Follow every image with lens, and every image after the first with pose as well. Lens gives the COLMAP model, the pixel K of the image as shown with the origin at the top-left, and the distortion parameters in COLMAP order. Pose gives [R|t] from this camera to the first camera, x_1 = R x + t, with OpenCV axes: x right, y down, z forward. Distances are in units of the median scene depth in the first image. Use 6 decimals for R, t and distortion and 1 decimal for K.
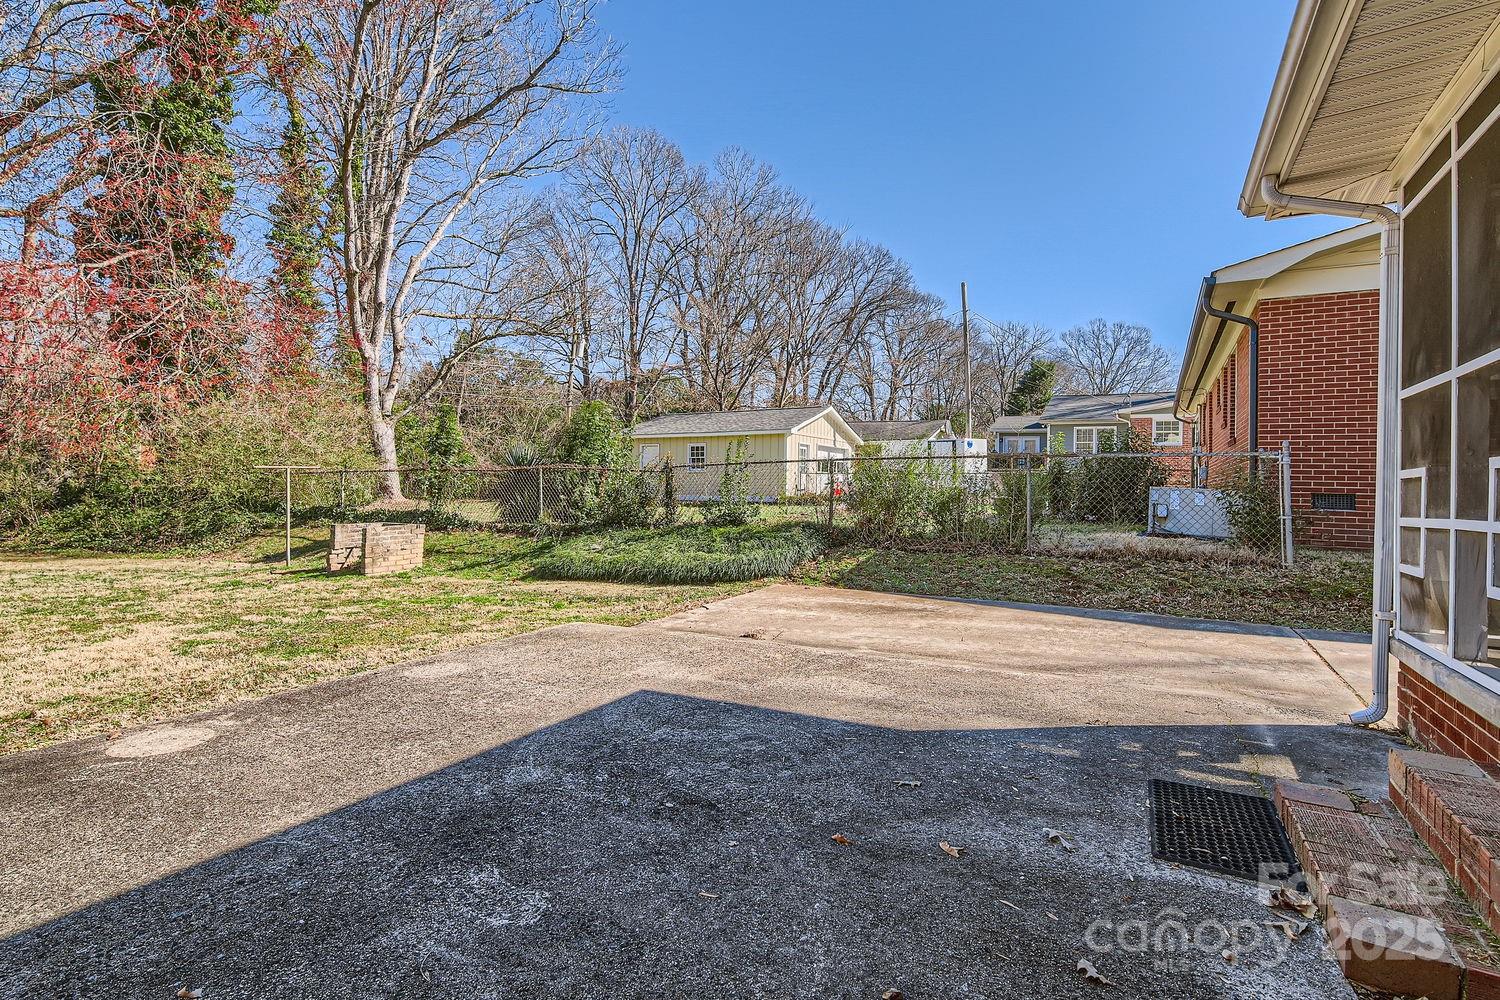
lens RADIAL K [[688.7, 0, 735.1], [0, 688.7, 486.3], [0, 0, 1]] dist [0.000265, 0.000303]
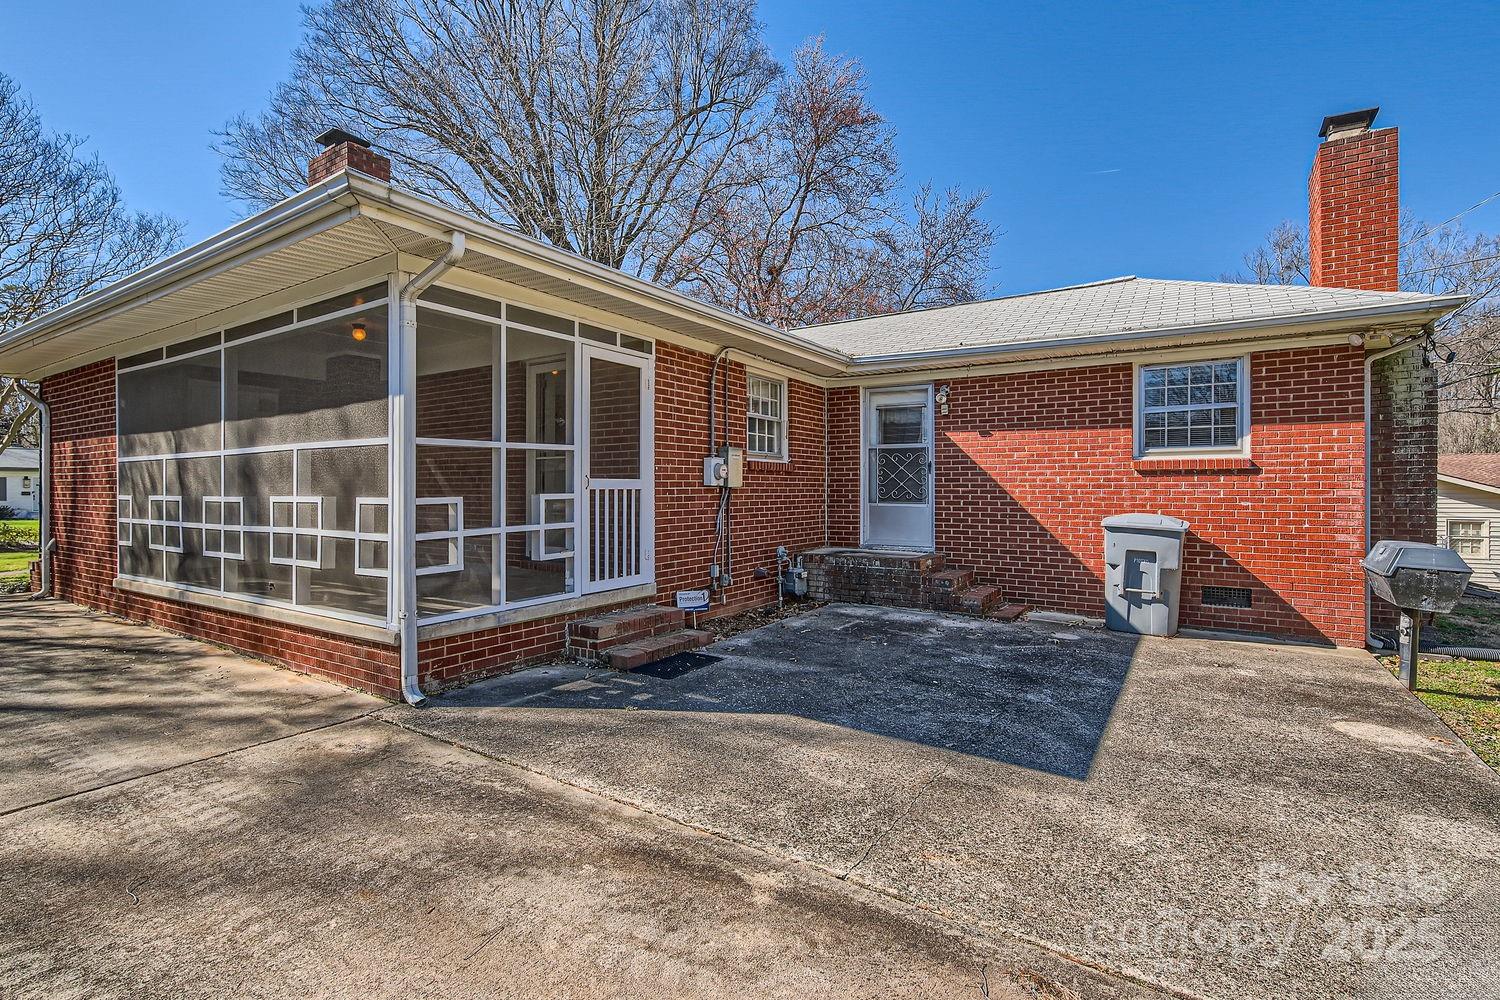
lens RADIAL K [[688.7, 0, 735.1], [0, 688.7, 486.3], [0, 0, 1]] dist [0.000265, 0.000303]
pose [[-0.998276, -0.020485, 0.055007, 0.296519], [-0.020458, 0.999790, 0.001056, -0.064410], [-0.055017, -0.000071, -0.998485, 2.355301]]
